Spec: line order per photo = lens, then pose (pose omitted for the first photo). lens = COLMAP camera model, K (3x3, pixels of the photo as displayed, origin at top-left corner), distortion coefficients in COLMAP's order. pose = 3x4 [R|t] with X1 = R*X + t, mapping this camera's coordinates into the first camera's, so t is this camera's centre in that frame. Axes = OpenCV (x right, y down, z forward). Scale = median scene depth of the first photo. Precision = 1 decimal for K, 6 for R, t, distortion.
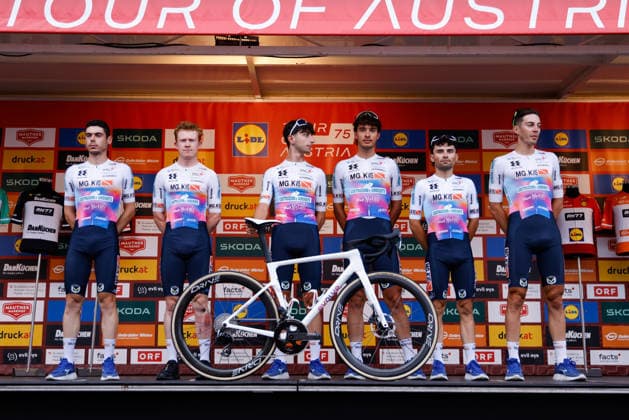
lens RADIAL K [[762.2, 0, 314.5], [0, 762.2, 210.0], [0, 0, 1]] dist [0.058785, 0.021206]
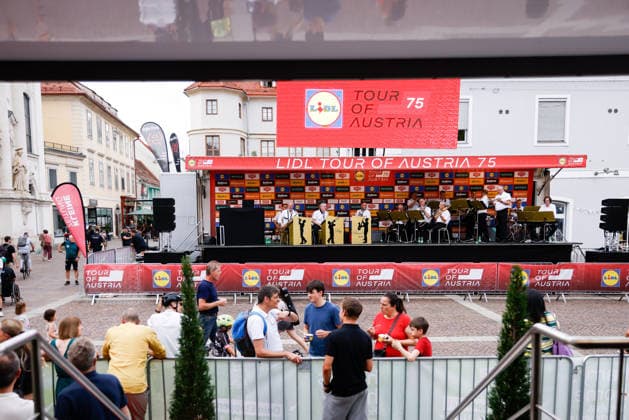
lens RADIAL K [[574.9, 0, 314.5], [0, 574.9, 210.0], [0, 0, 1]] dist [-0.008790, -0.003600]
pose [[0.999187, -0.009760, 0.039111, -0.579793], [0.002724, 0.984376, 0.176057, -0.590687], [-0.040218, -0.175807, 0.983603, -2.369062]]
